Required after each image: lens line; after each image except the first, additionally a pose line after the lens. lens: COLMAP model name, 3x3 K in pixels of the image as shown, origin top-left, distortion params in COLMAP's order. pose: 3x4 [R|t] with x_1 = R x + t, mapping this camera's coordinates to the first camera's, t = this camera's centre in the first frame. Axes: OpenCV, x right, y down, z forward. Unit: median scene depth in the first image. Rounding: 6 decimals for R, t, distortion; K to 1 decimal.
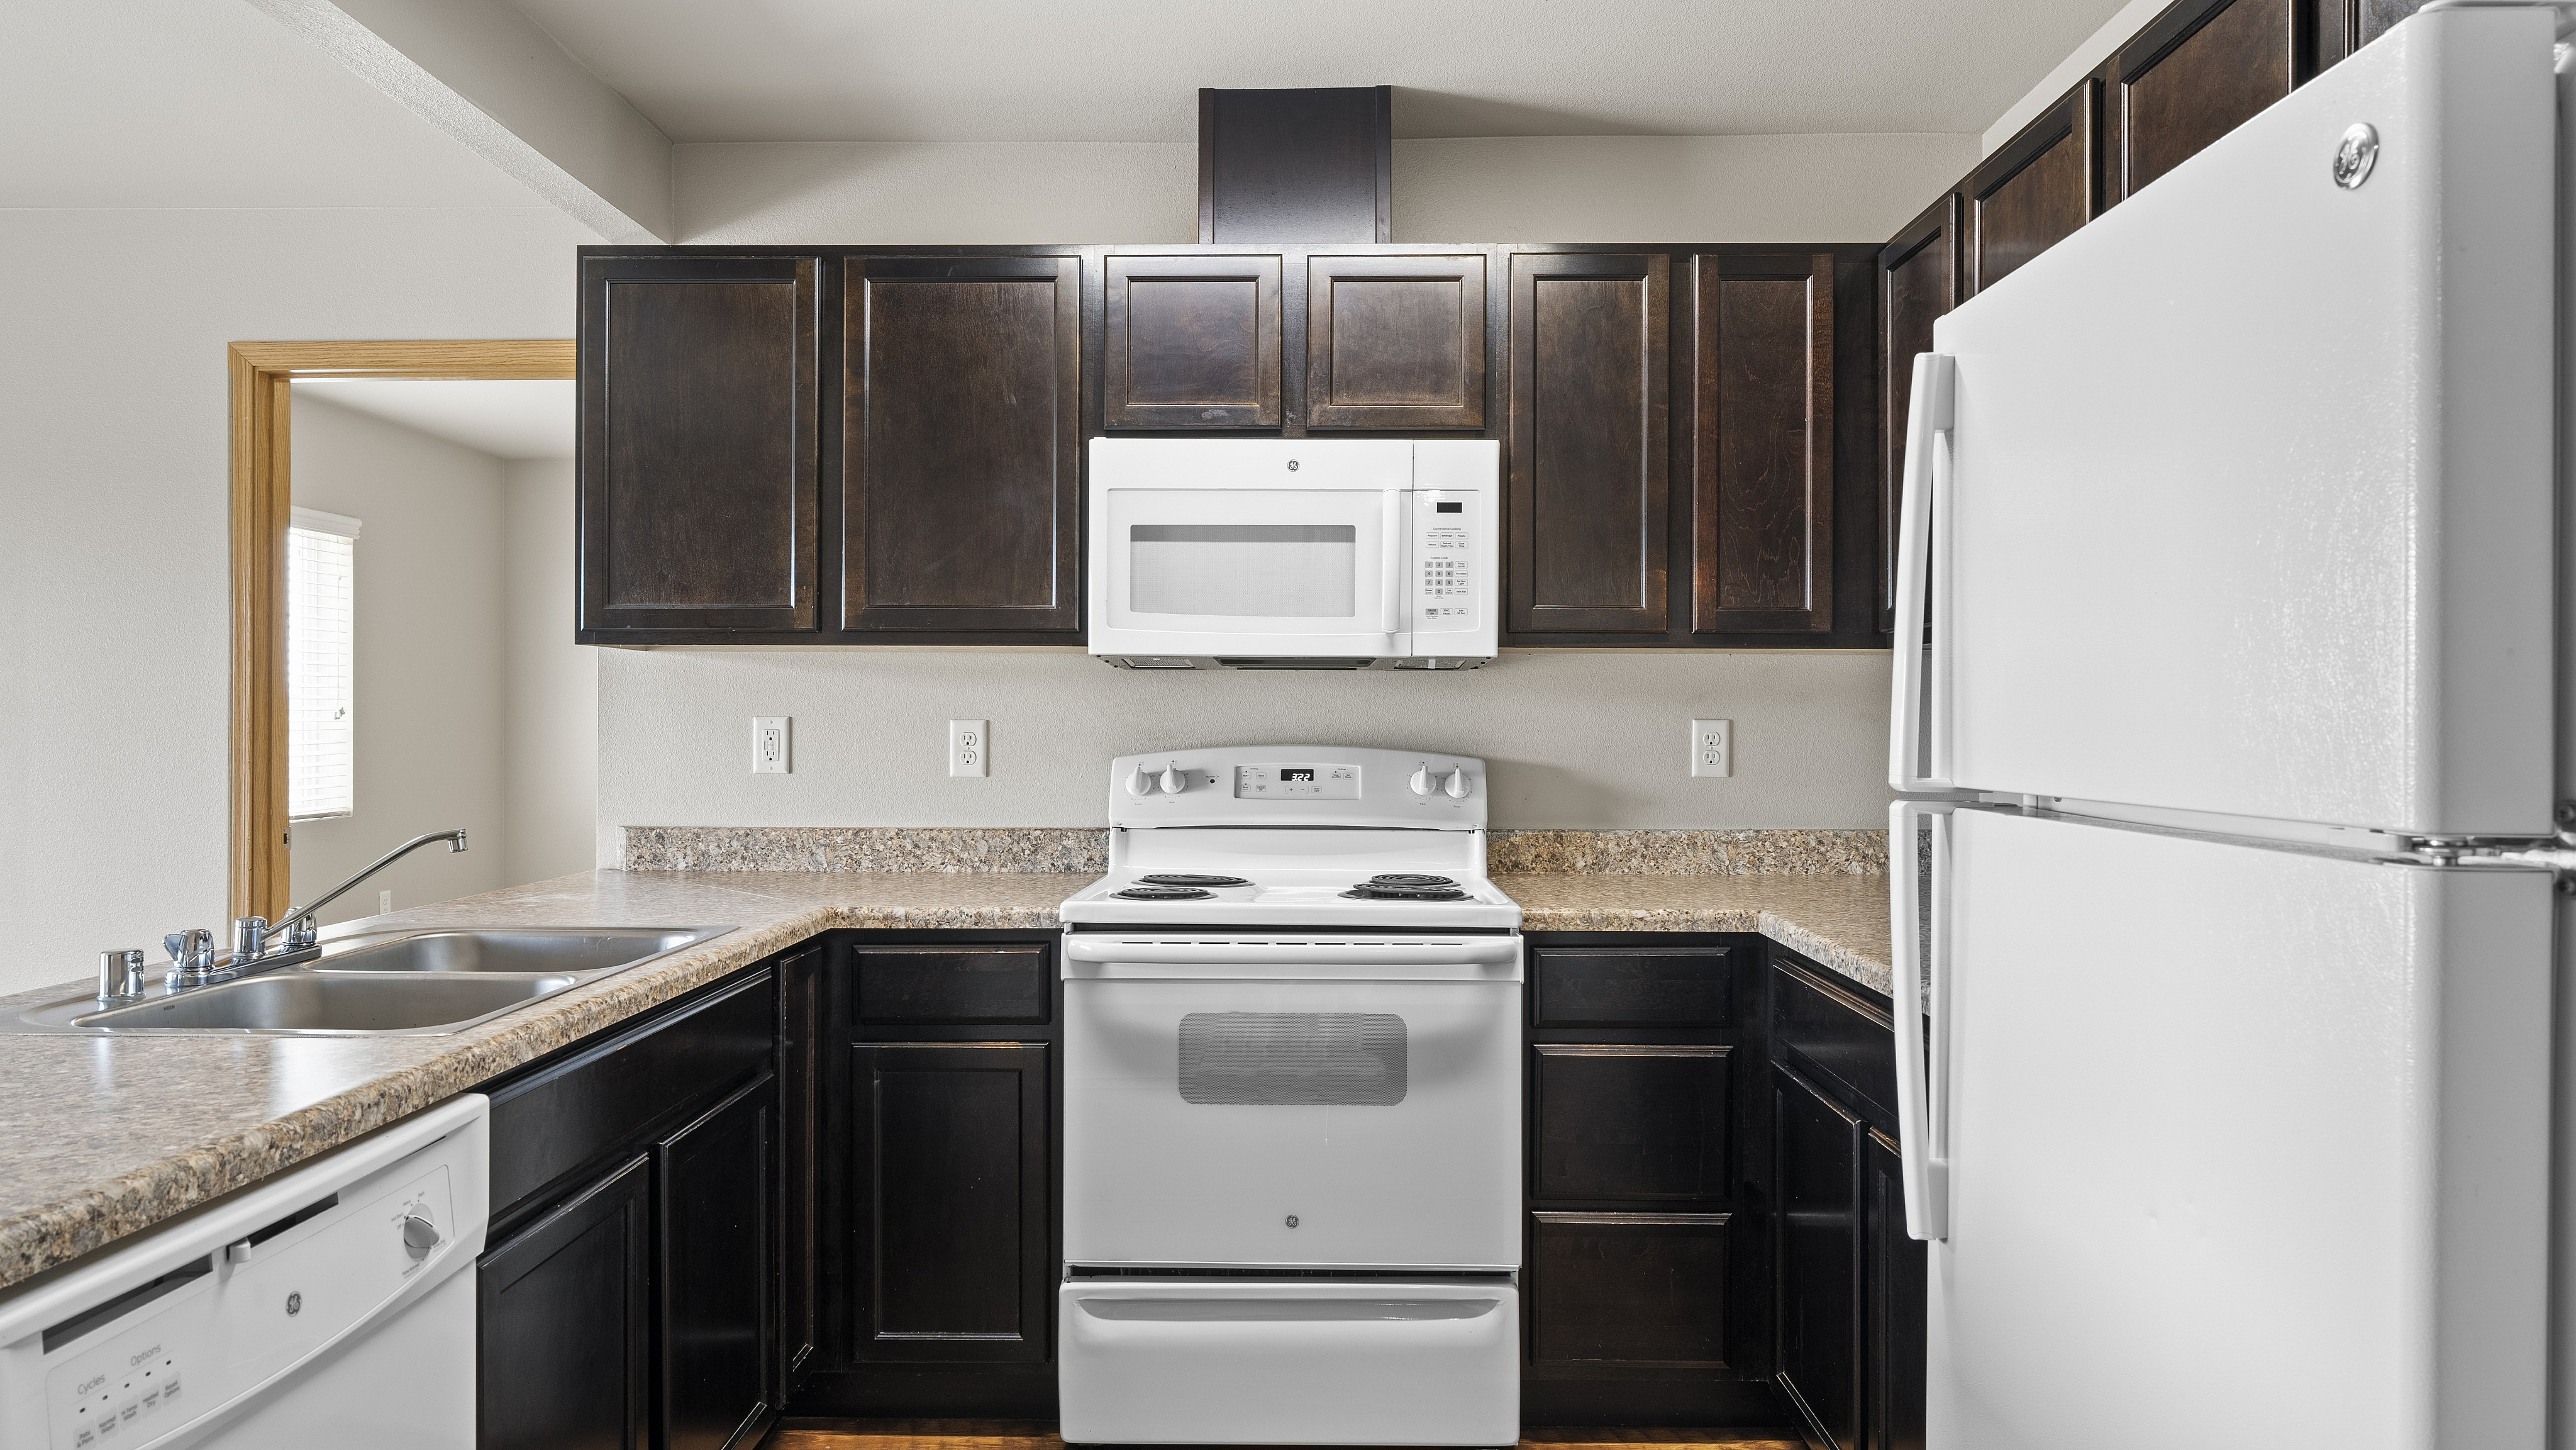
lens RADIAL K [[1580.1, 0, 1282.2], [0, 1580.1, 720.4], [0, 0, 1]] dist [-0.002978, 0.000390]
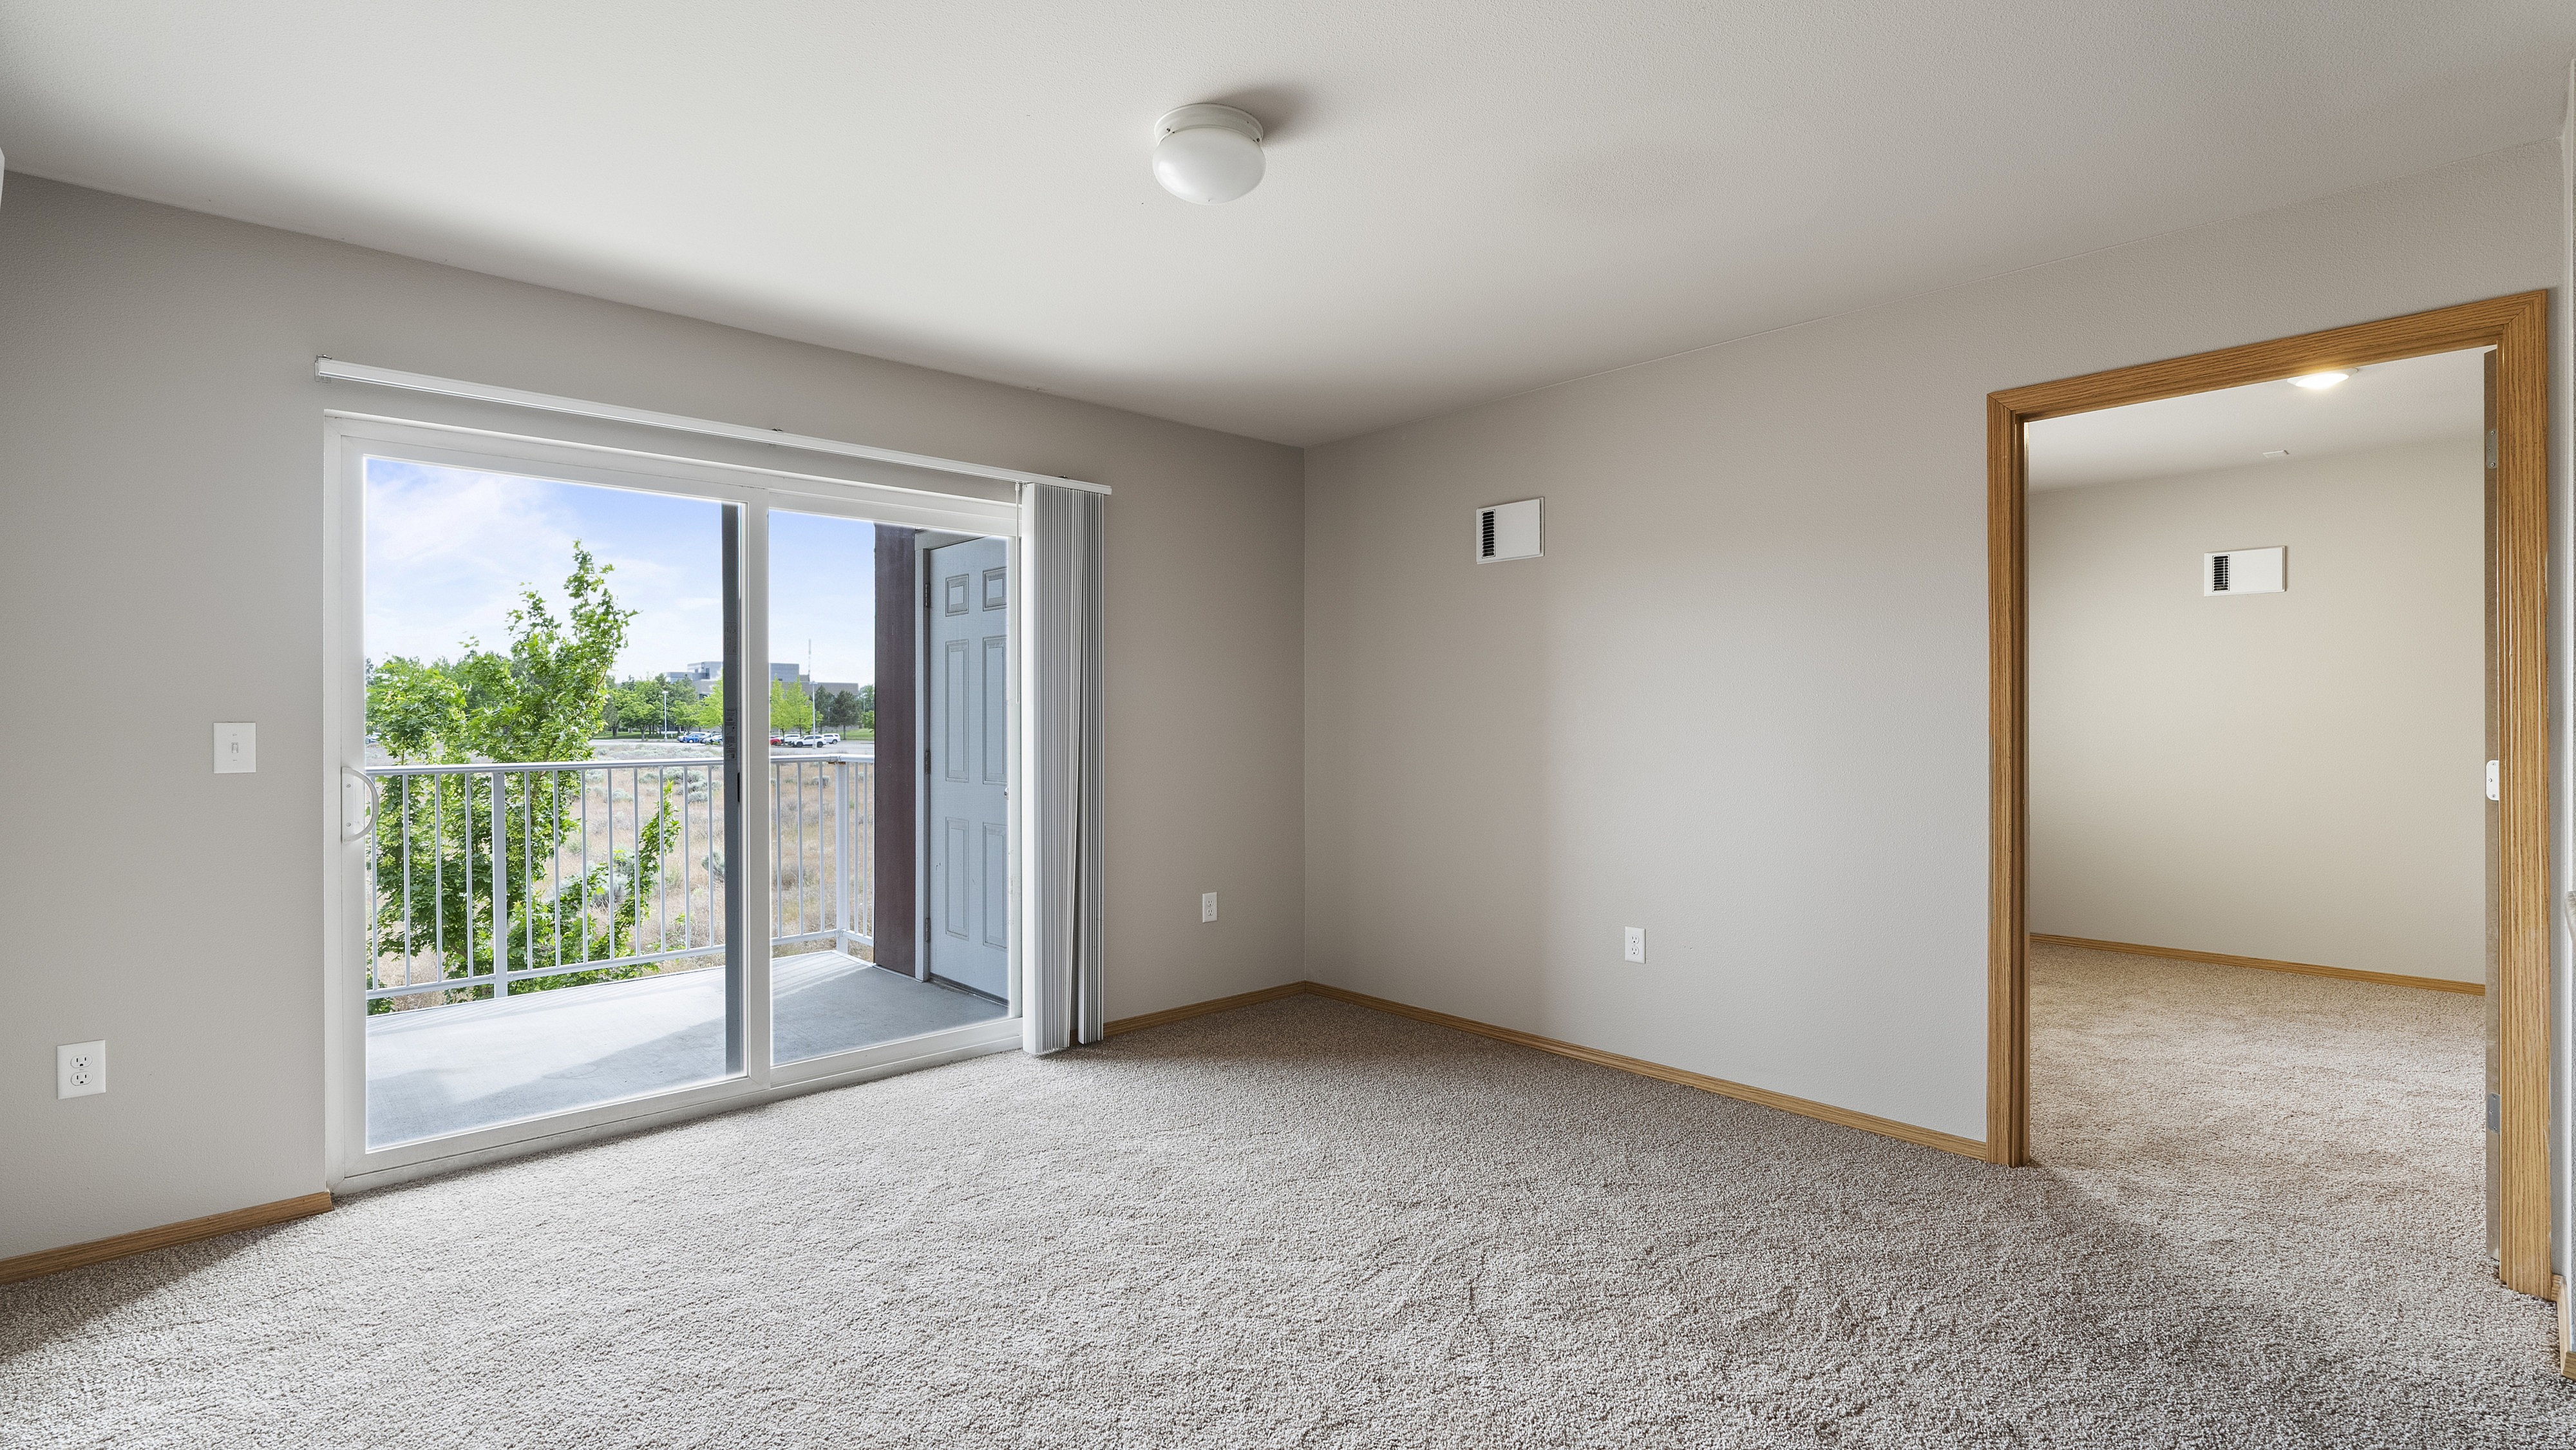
lens RADIAL K [[1155.6, 0, 1283.9], [0, 1155.6, 727.4], [0, 0, 1]] dist [-0.000659, -0.000716]
pose [[0.696293, 0.001182, -0.717757, -0.552959], [0.003585, 0.999980, 0.005125, -0.002028], [0.717749, -0.006141, 0.696275, 0.056802]]
